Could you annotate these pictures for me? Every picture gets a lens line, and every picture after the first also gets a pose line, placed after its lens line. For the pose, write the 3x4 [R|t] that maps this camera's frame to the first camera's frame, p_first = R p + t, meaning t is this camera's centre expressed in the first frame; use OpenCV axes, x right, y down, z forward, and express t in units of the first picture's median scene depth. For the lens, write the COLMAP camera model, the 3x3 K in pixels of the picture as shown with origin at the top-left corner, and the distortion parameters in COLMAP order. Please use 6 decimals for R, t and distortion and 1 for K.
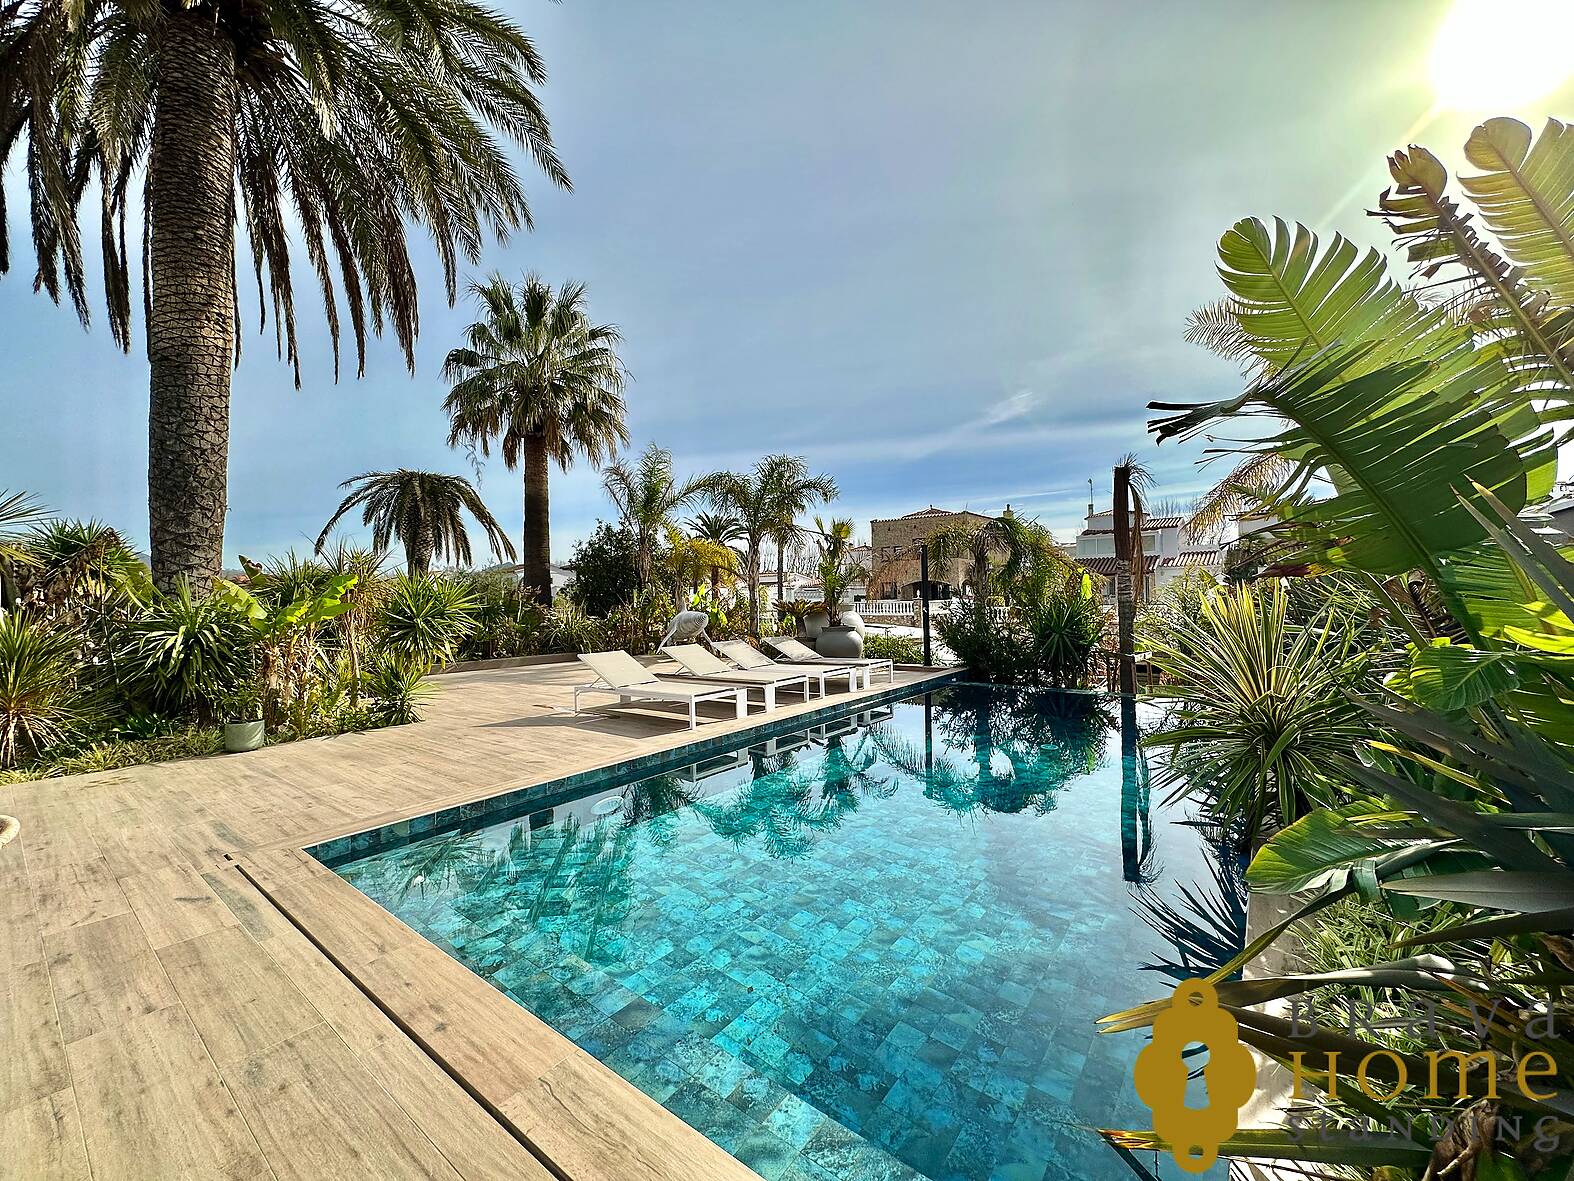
lens RADIAL K [[623.6, 0, 787.0], [0, 623.6, 590.5], [0, 0, 1]] dist [0.003206, 0.000309]
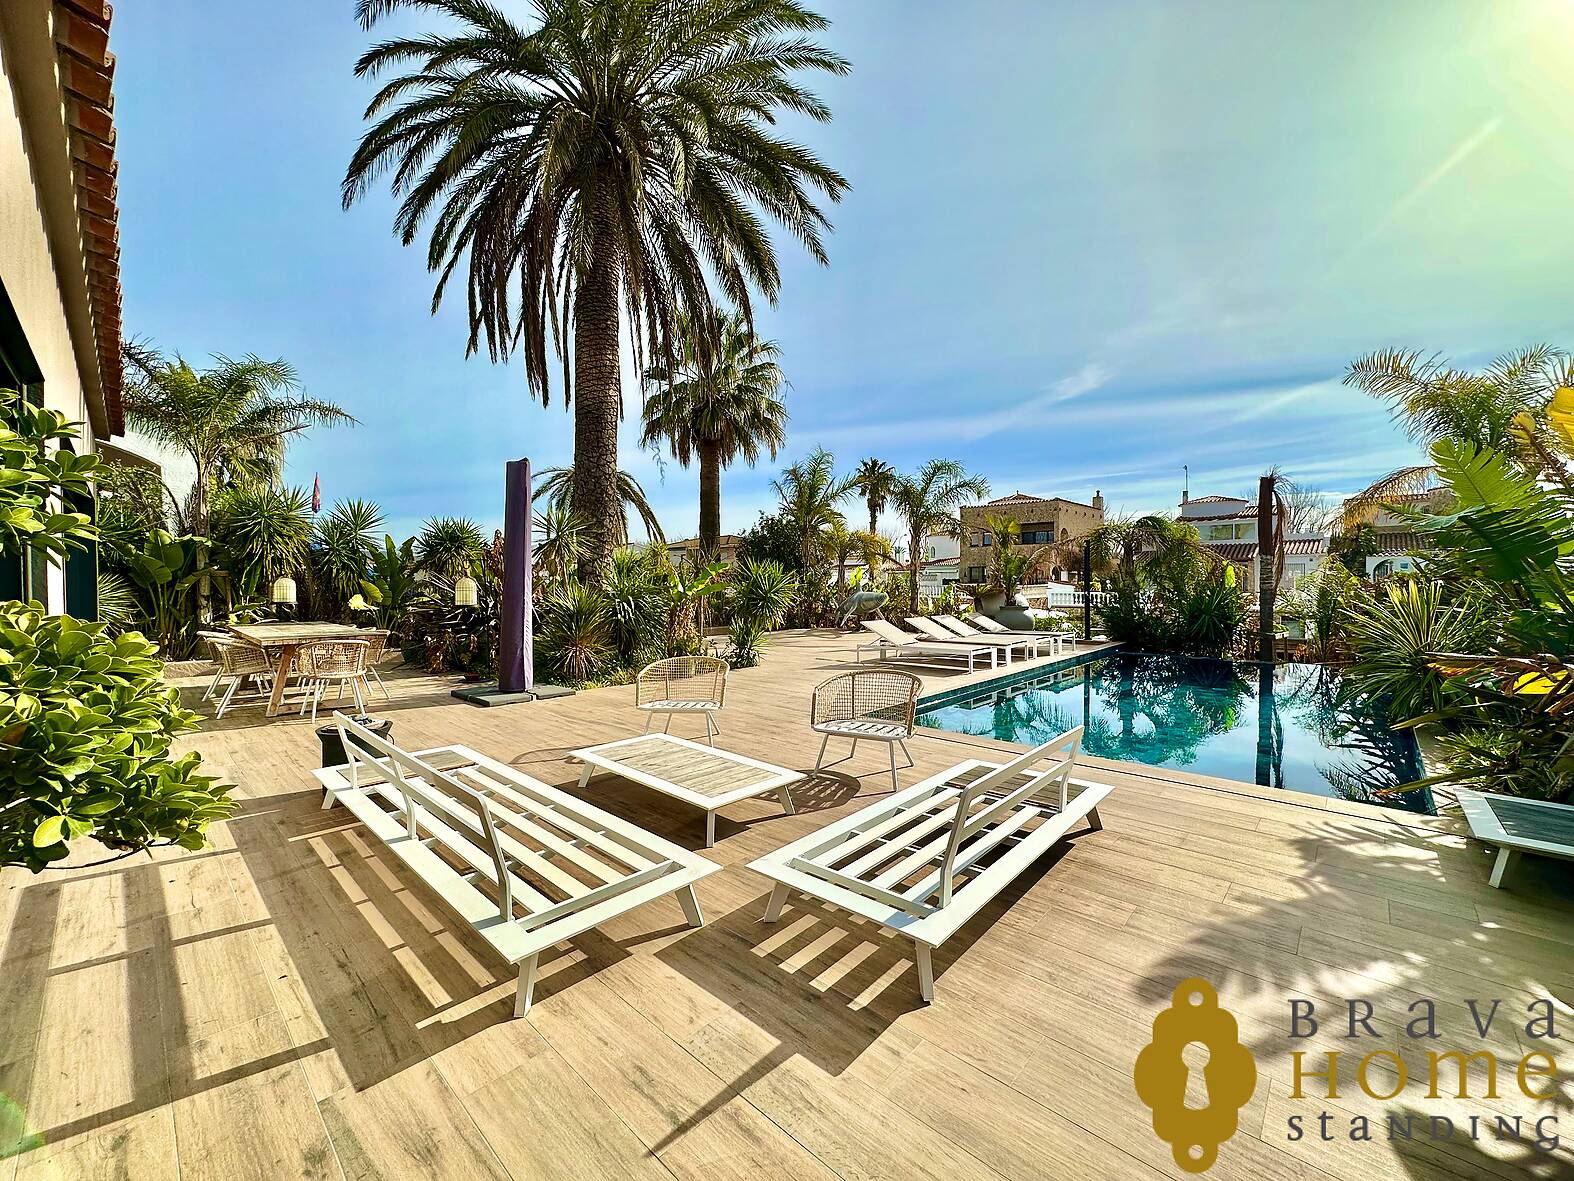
lens RADIAL K [[628.5, 0, 787.0], [0, 628.5, 590.5], [0, 0, 1]] dist [-0.000728, 0.000439]
pose [[0.996016, 0.015856, -0.087753, -0.255793], [-0.013246, 0.999455, 0.030247, -0.004604], [0.088185, -0.028964, 0.995683, -0.269384]]
